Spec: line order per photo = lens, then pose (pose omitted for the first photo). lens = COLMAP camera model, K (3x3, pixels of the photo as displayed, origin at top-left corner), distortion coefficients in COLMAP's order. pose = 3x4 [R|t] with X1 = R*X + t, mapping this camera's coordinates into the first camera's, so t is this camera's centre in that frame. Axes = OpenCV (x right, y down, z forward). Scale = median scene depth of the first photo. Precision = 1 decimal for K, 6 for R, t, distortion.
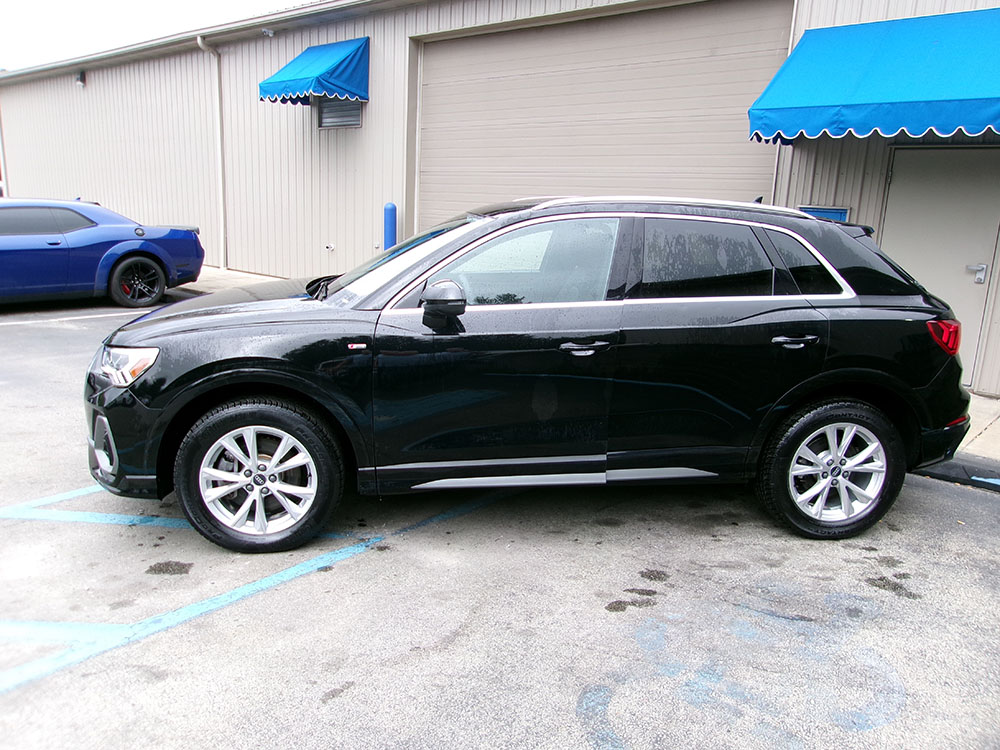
lens RADIAL K [[769.9, 0, 506.7], [0, 769.9, 373.5], [0, 0, 1]] dist [-0.025852, 0.059926]
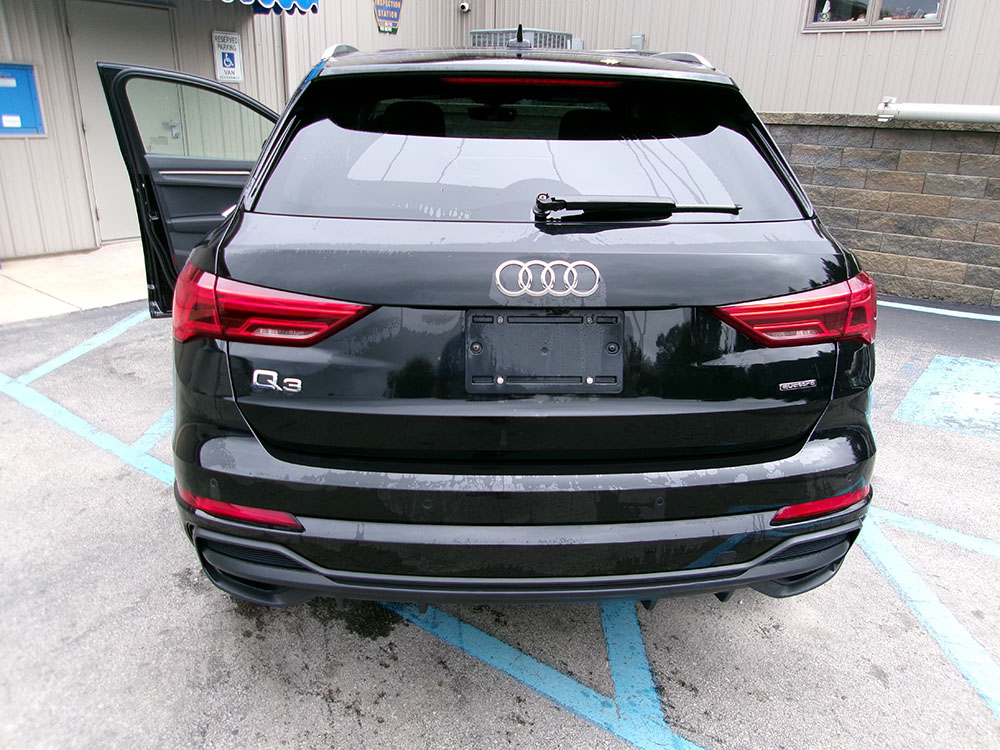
lens RADIAL K [[769.9, 0, 500.2], [0, 769.9, 373.8], [0, 0, 1]] dist [-0.025852, 0.059926]
pose [[-0.053089, -0.374387, 0.925751, -0.406877], [0.192958, 0.905741, 0.377360, -0.096841], [-0.979770, 0.198665, 0.024156, 0.409551]]
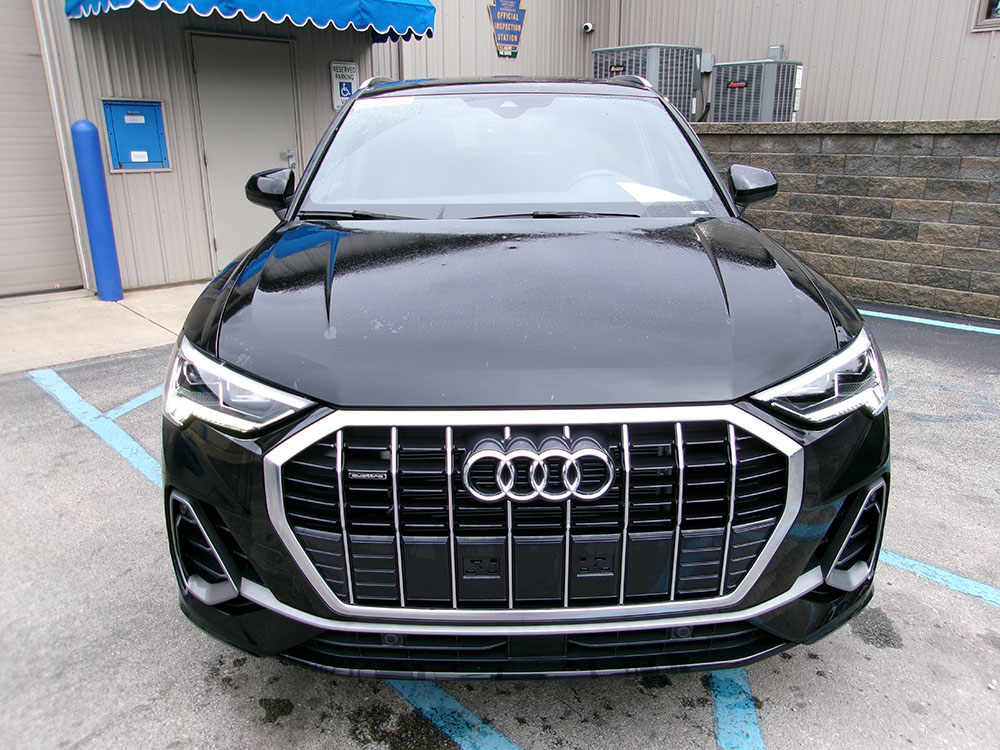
lens RADIAL K [[769.9, 0, 500.2], [0, 769.9, 381.7], [0, 0, 1]] dist [-0.025852, 0.059926]
pose [[0.102611, -0.349672, 0.931236, -0.358799], [0.228660, 0.919399, 0.320031, -0.085249], [-0.968084, 0.180098, 0.174296, 0.402279]]
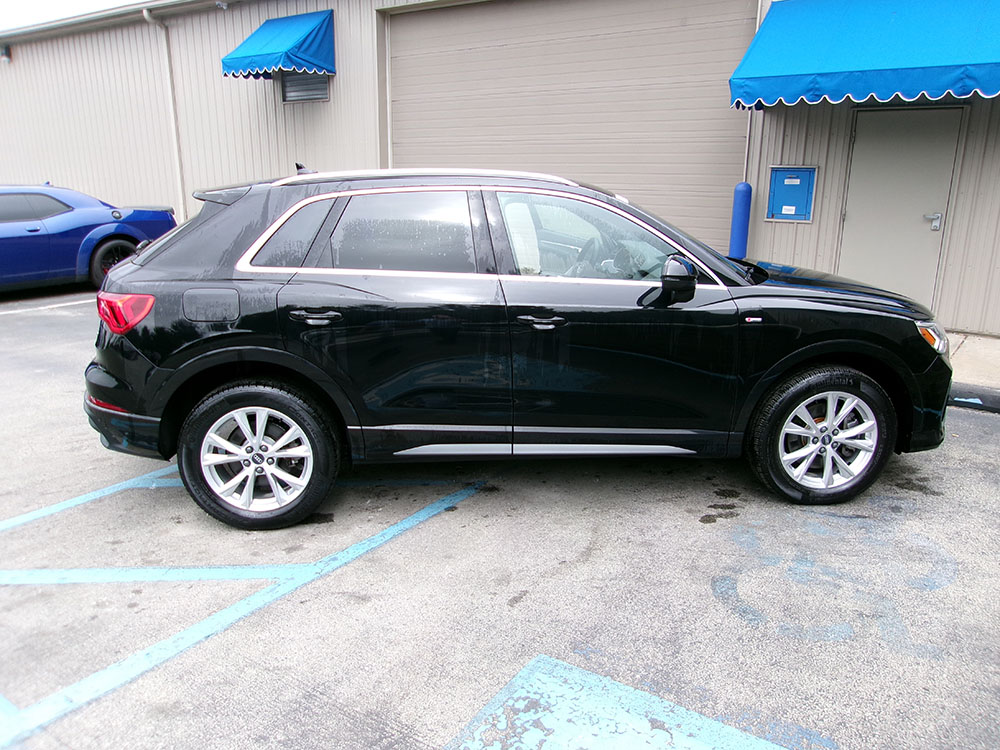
lens RADIAL K [[769.9, 0, 516.6], [0, 769.9, 368.4], [0, 0, 1]] dist [-0.025852, 0.059926]
pose [[0.993834, -0.060237, 0.093092, -0.081460], [0.056613, 0.997550, 0.041093, 0.001816], [-0.095340, -0.035569, 0.994809, -0.047544]]
